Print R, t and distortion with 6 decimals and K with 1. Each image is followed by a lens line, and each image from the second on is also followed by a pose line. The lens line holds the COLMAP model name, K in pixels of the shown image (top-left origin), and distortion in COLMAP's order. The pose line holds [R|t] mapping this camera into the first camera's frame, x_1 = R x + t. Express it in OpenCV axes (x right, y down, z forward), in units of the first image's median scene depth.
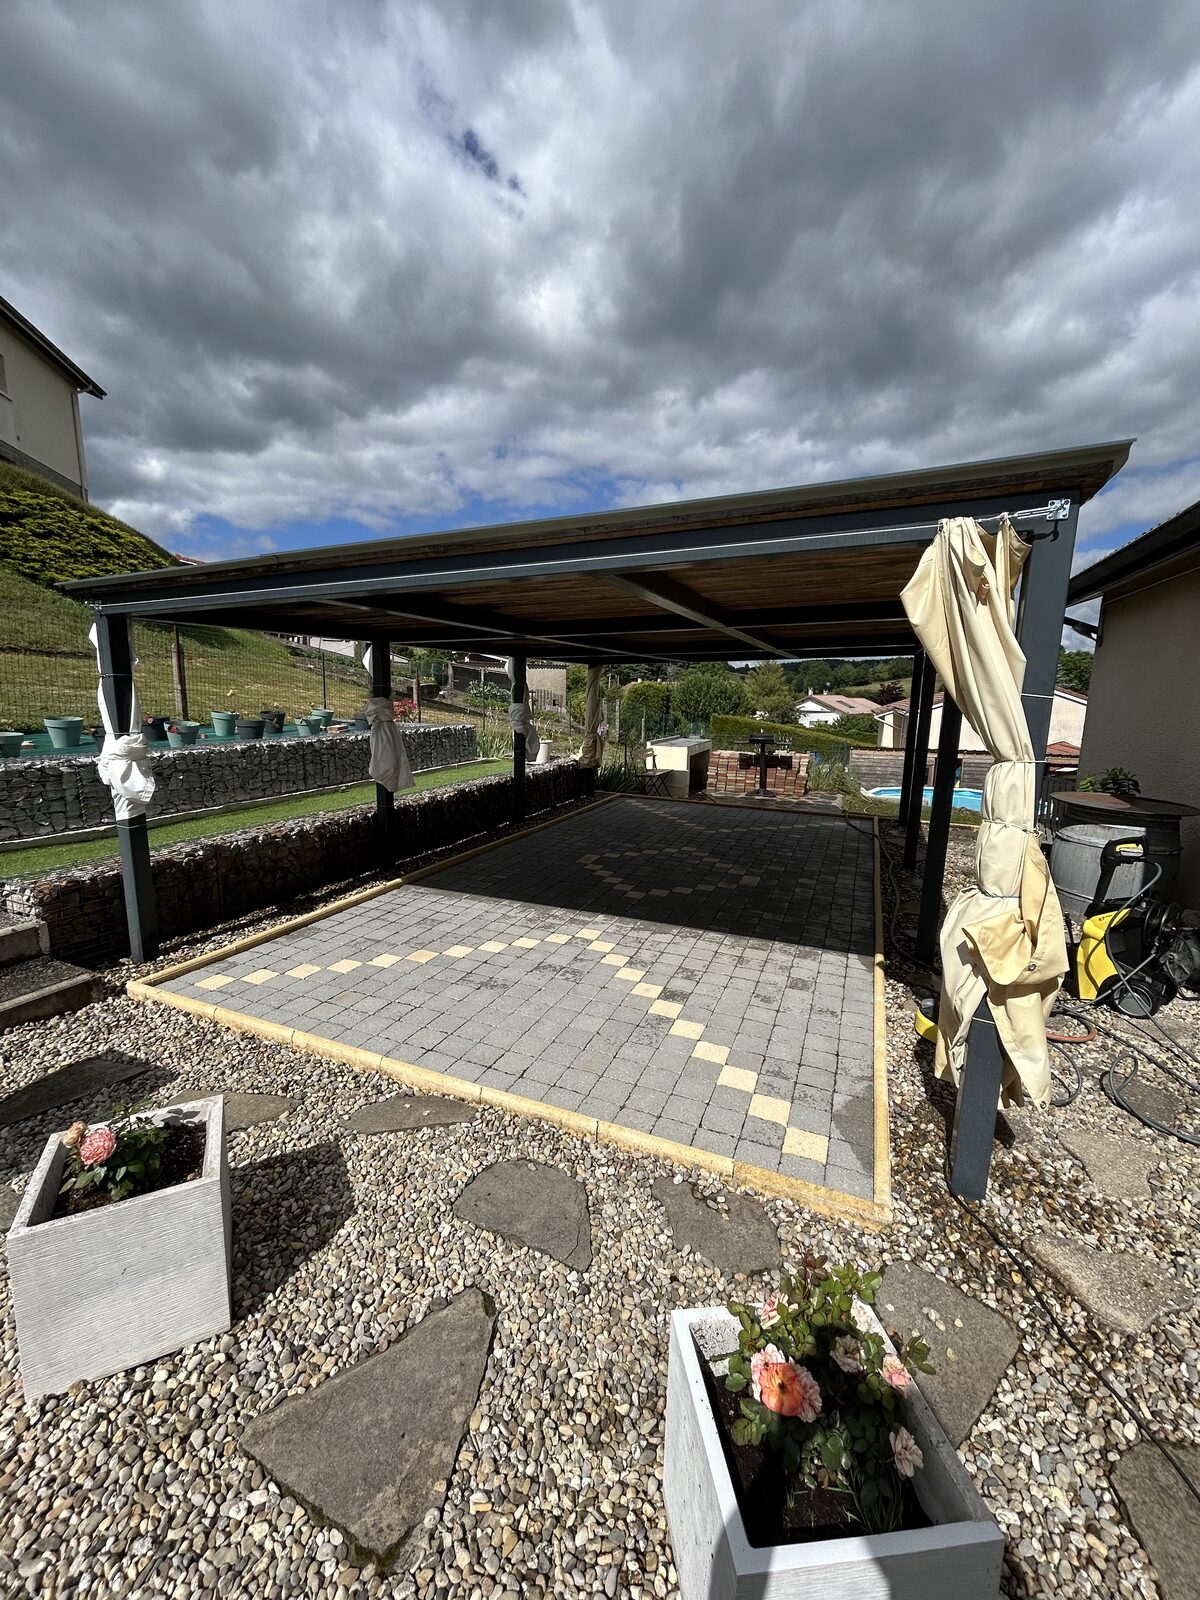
lens RADIAL K [[641.6, 0, 593.9], [0, 641.6, 802.0], [0, 0, 1]] dist [0.000307, 0.000033]
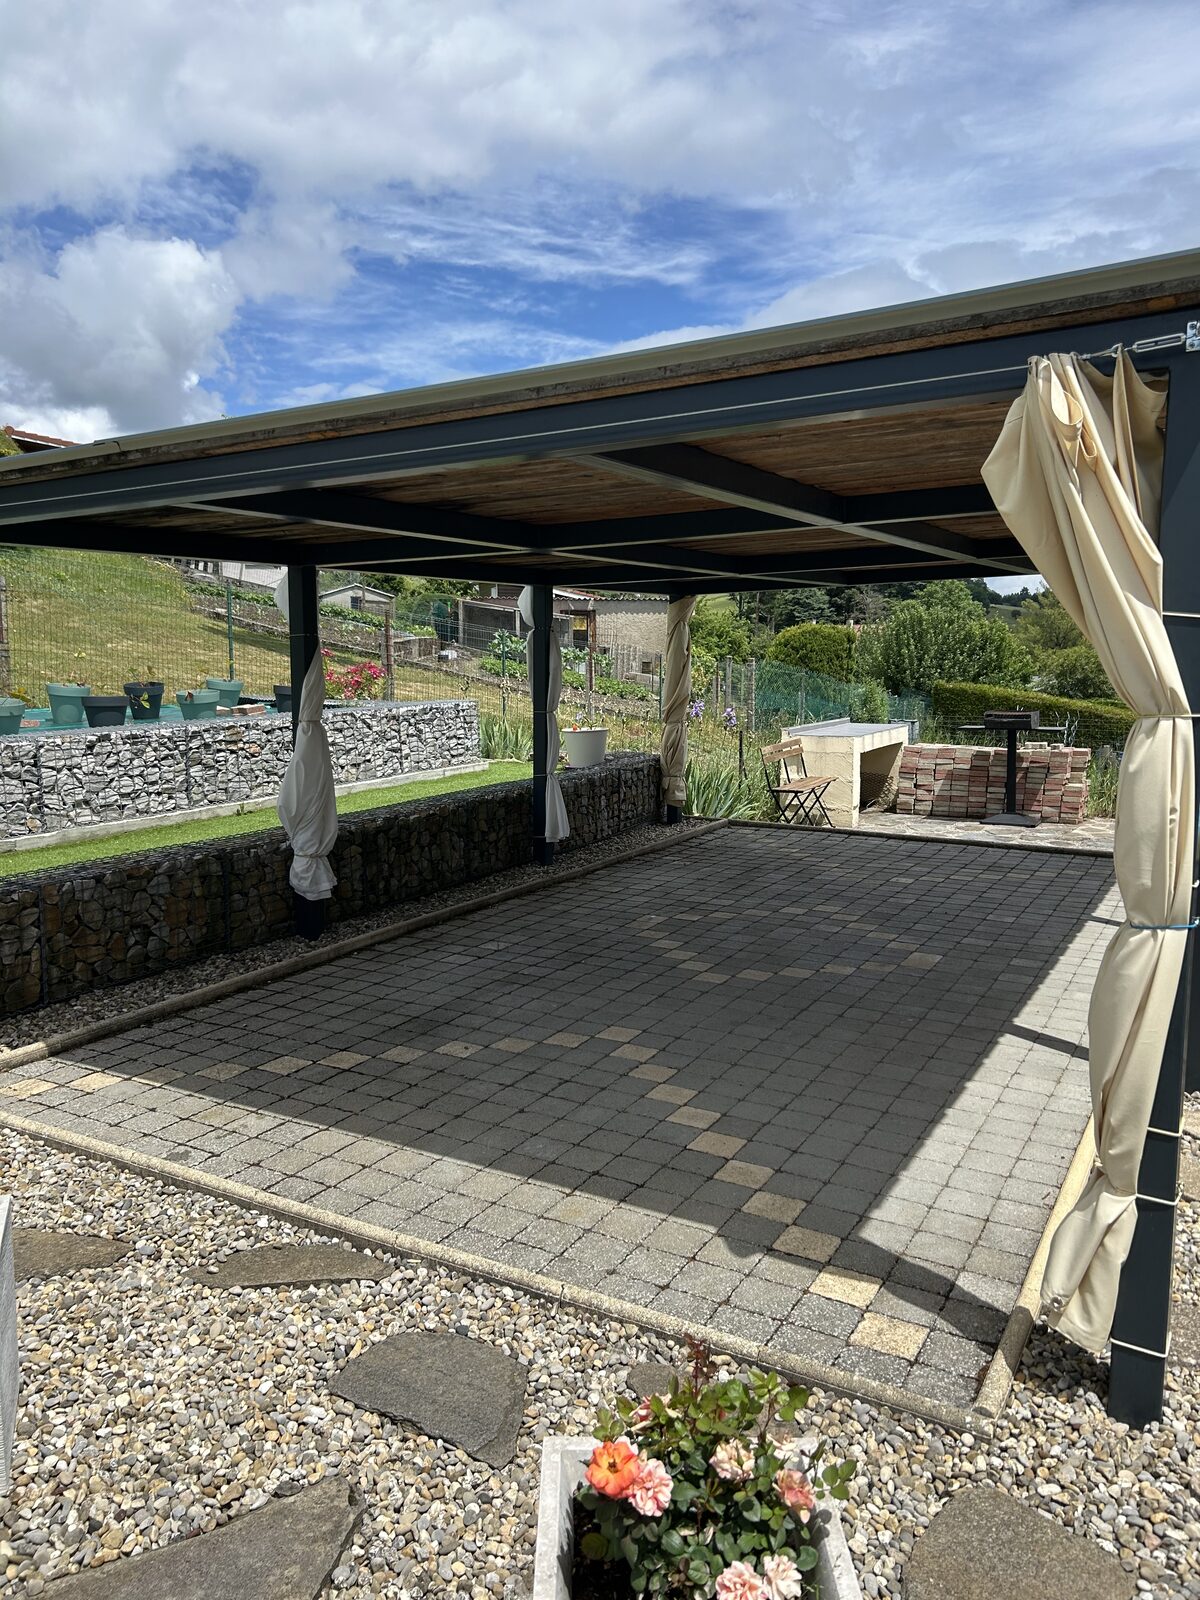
lens RADIAL K [[1176.7, 0, 591.5], [0, 1176.7, 790.8], [0, 0, 1]] dist [0.061302, -0.076558]
pose [[0.993281, -0.005404, -0.115603, 0.208170], [-0.000412, 0.998738, -0.050224, 0.070917], [0.115728, 0.049934, 0.992025, -0.247992]]
